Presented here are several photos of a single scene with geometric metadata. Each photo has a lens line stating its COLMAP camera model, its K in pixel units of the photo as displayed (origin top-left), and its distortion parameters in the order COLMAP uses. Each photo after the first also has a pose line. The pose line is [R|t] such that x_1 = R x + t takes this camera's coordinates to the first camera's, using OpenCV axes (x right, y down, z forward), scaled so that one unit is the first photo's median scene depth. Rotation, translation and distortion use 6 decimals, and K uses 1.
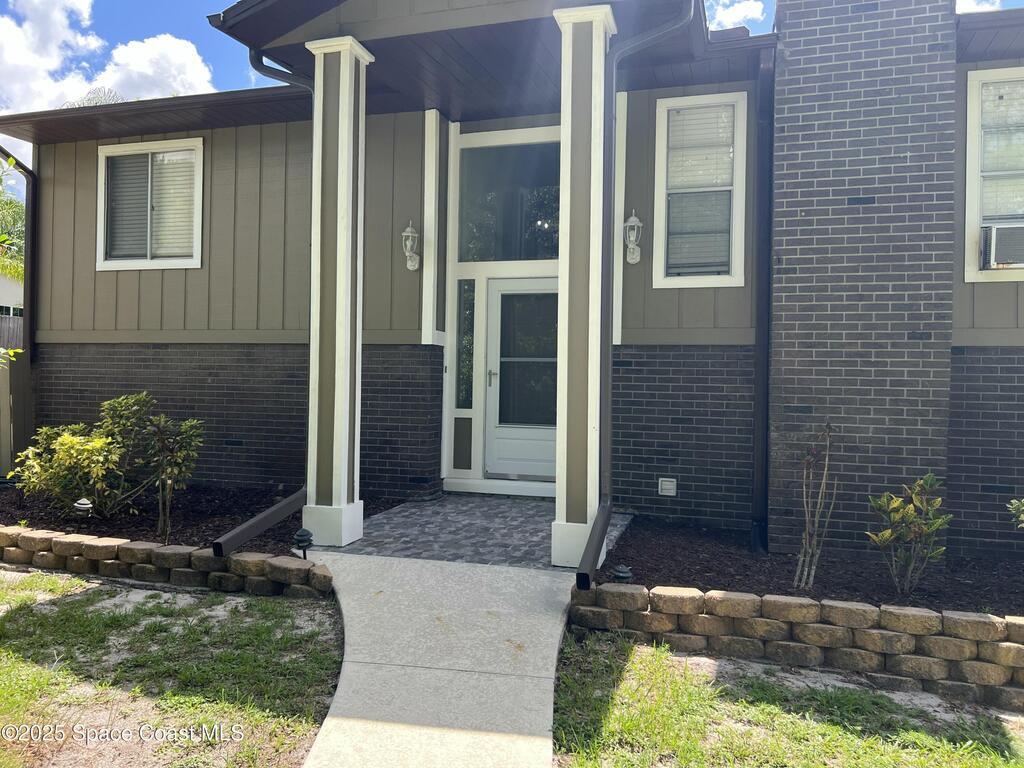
lens RADIAL K [[777.1, 0, 514.3], [0, 777.1, 366.7], [0, 0, 1]] dist [-0.000152, -0.008985]
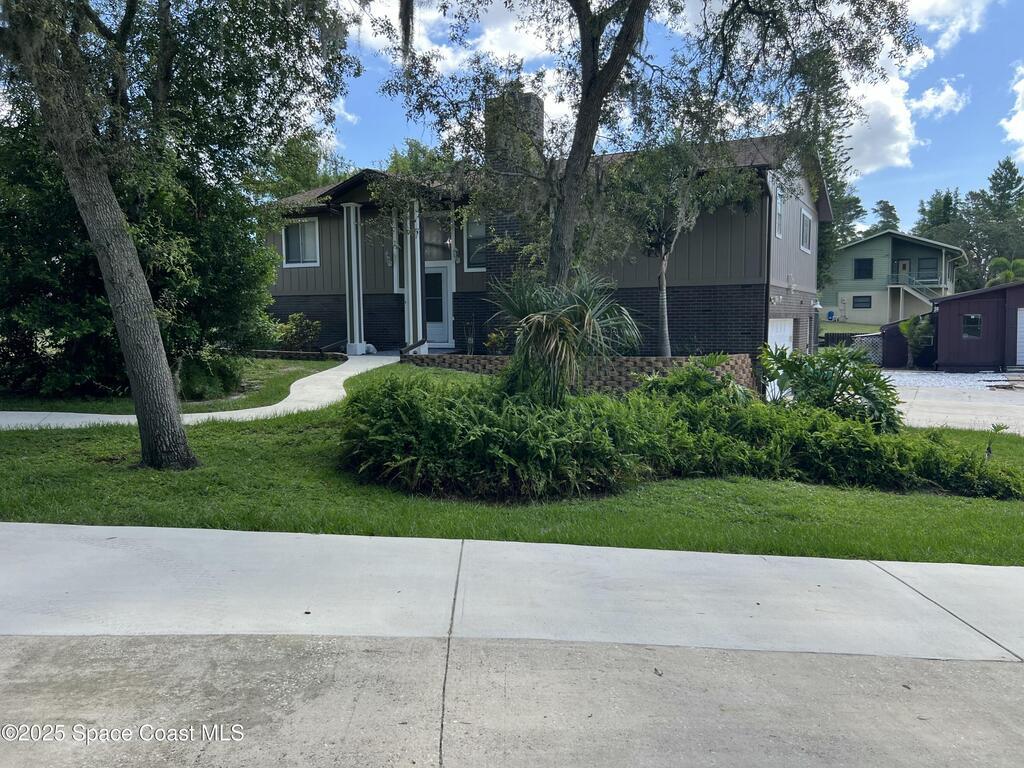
lens RADIAL K [[756.5, 0, 516.0], [0, 756.5, 374.5], [0, 0, 1]] dist [0.059260, -0.098657]
pose [[0.982337, -0.007421, -0.186972, 0.824402], [0.024242, 0.995839, 0.087841, 0.032889], [0.185542, -0.090822, 0.978430, -1.621752]]
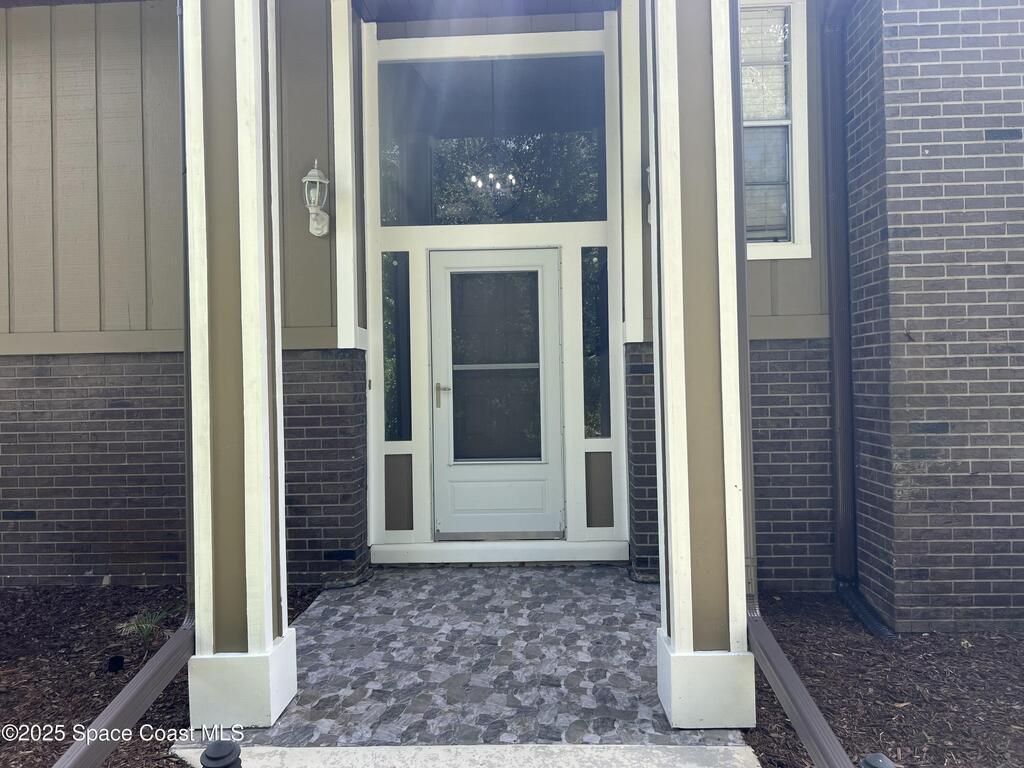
lens RADIAL K [[777.1, 0, 514.3], [0, 777.1, 366.7], [0, 0, 1]] dist [-0.000152, -0.008985]
pose [[0.967806, -0.032843, 0.249547, -0.140372], [0.031203, 0.999458, 0.010528, -0.016047], [-0.249758, -0.002403, 0.968305, 0.327993]]
